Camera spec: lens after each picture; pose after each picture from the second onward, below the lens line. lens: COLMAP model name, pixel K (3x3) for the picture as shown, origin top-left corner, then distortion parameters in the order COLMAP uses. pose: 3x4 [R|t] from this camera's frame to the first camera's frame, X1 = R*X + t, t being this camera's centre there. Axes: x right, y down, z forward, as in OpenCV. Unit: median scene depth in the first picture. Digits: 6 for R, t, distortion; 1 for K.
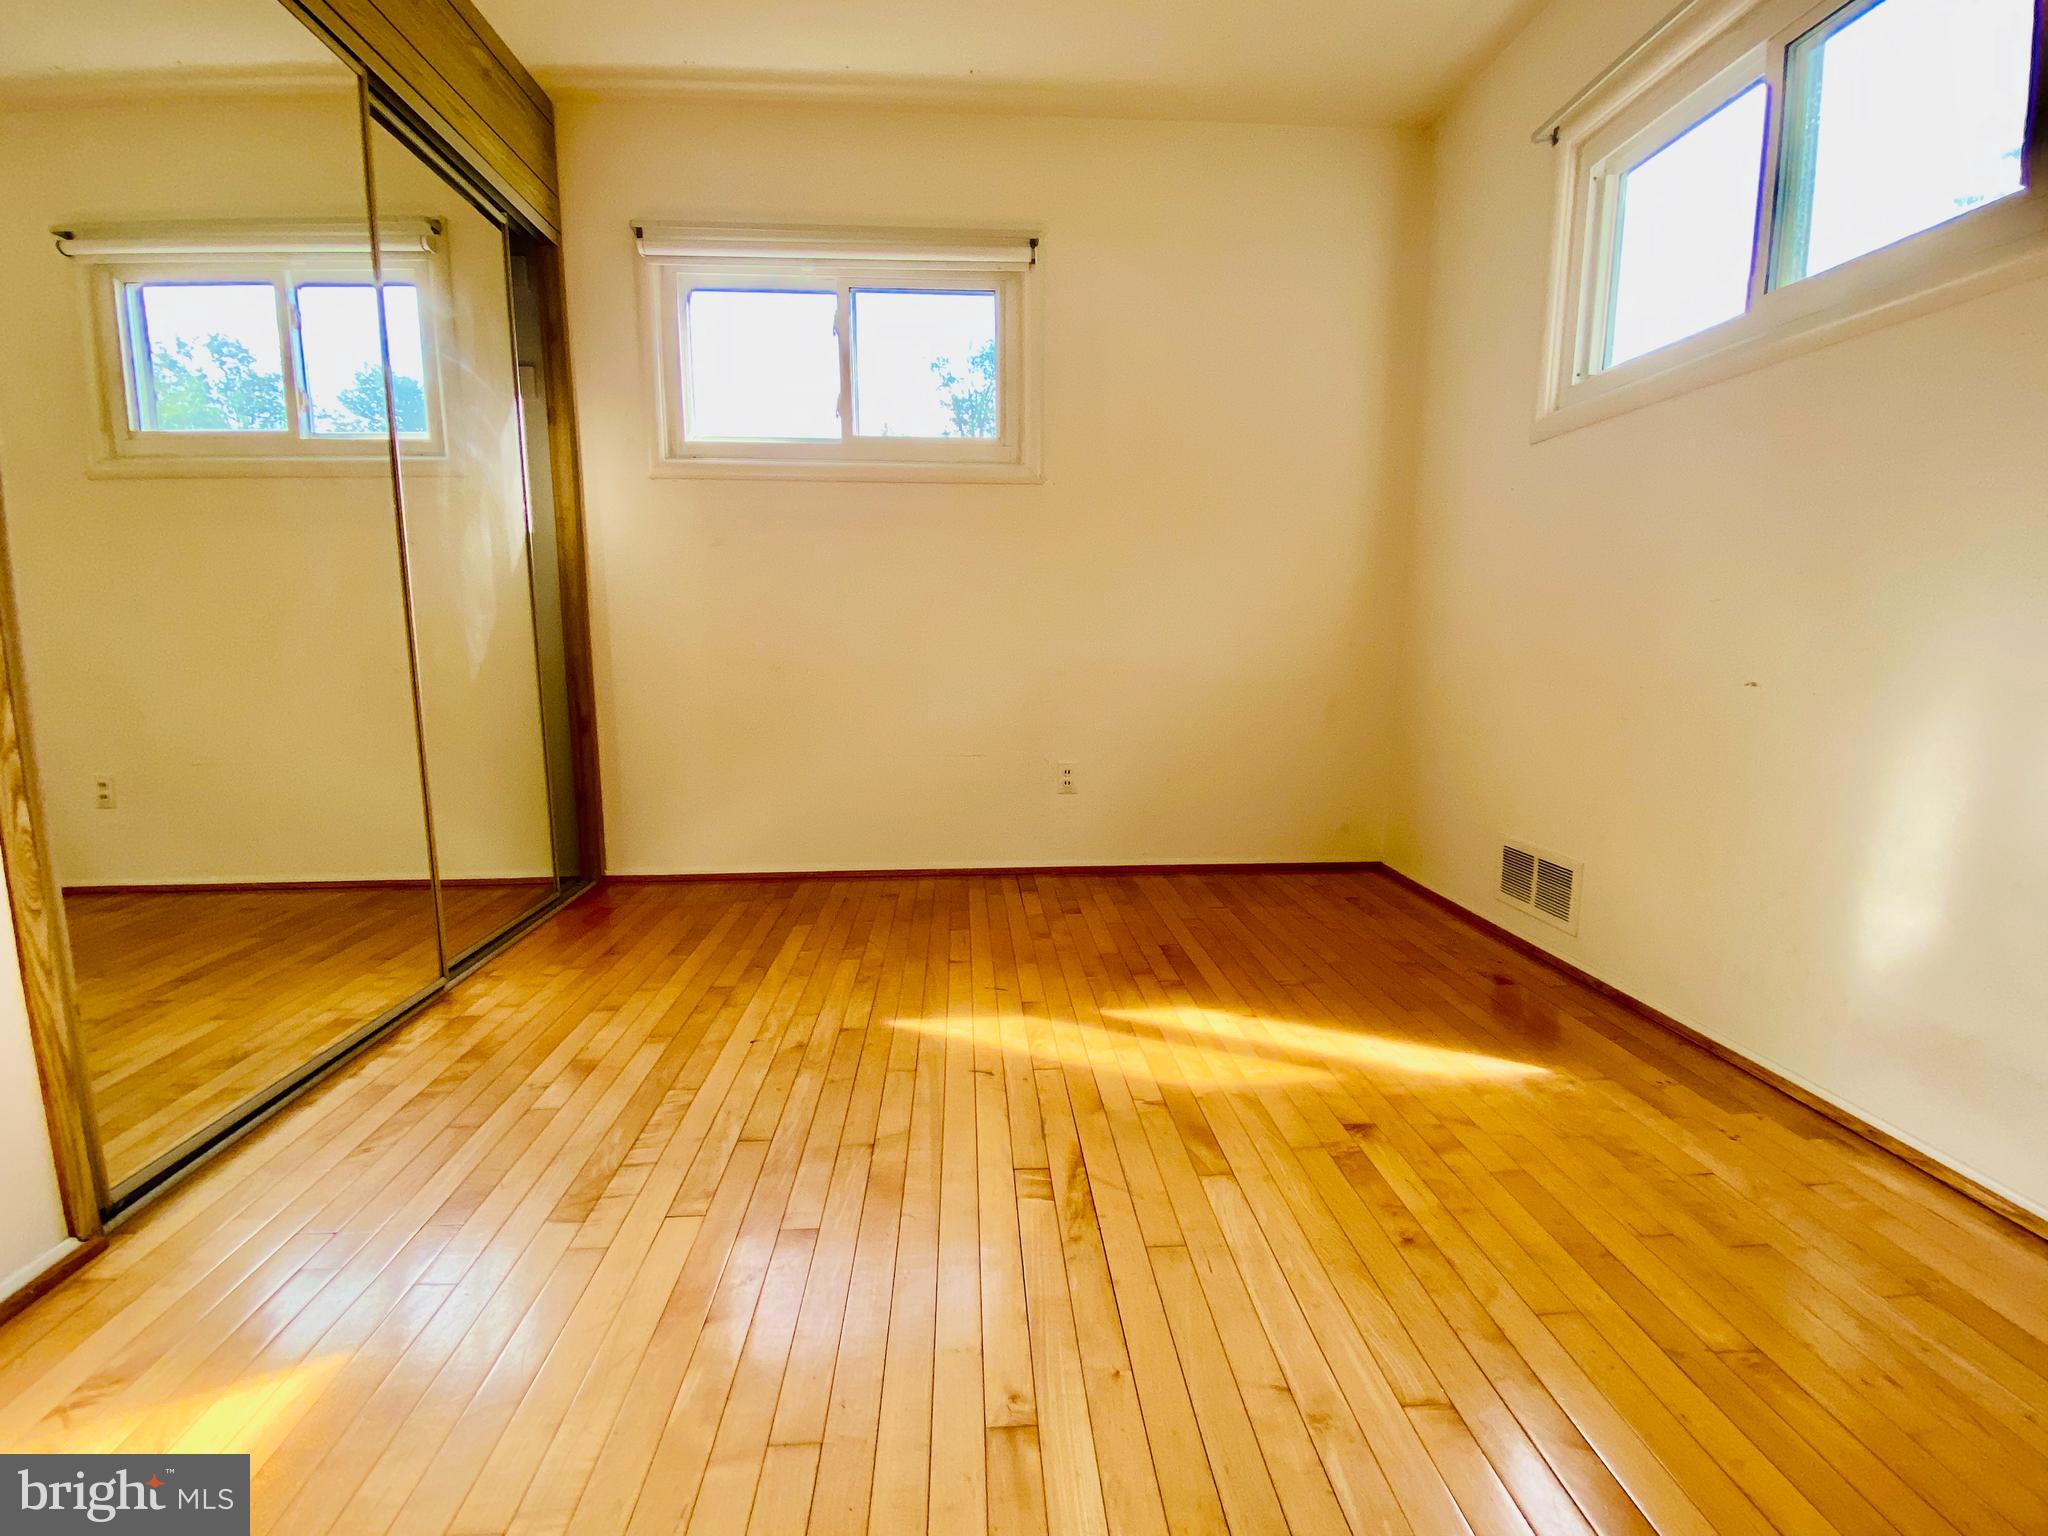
lens RADIAL K [[924.7, 0, 1010.4], [0, 924.7, 766.3], [0, 0, 1]] dist [0.019460, -0.004047]
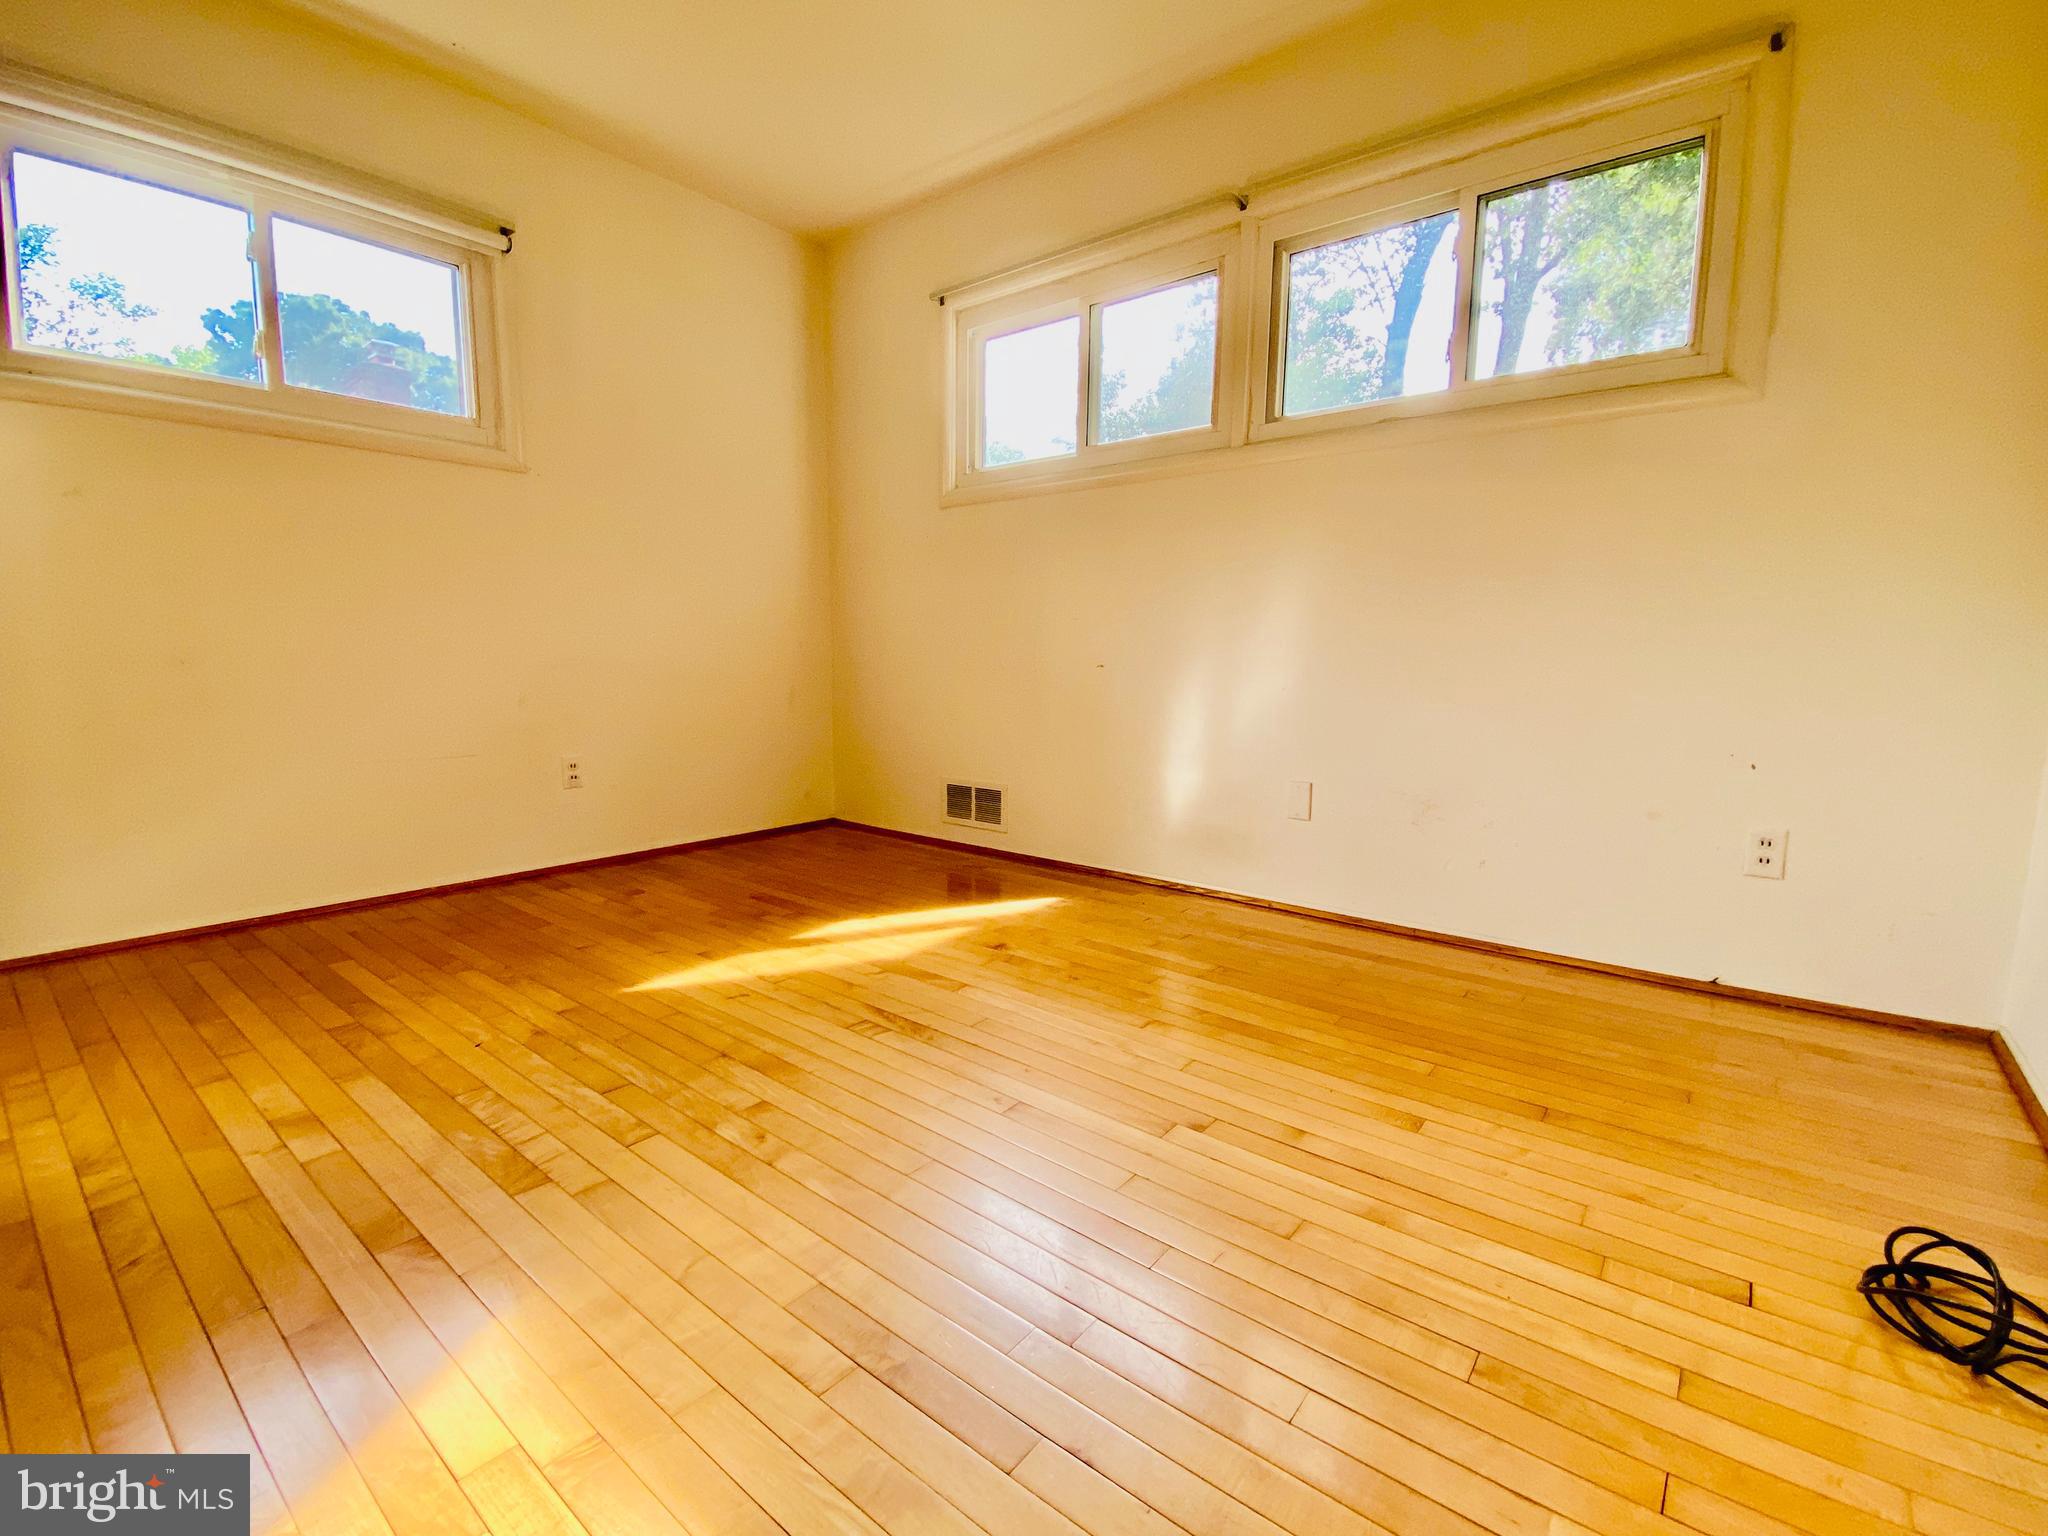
lens RADIAL K [[924.7, 0, 1021.5], [0, 924.7, 772.7], [0, 0, 1]] dist [0.019460, -0.004047]
pose [[0.676420, -0.090667, 0.730914, -0.485681], [0.095676, 0.994802, 0.034859, 0.032836], [-0.730275, 0.046352, 0.681579, -0.061322]]
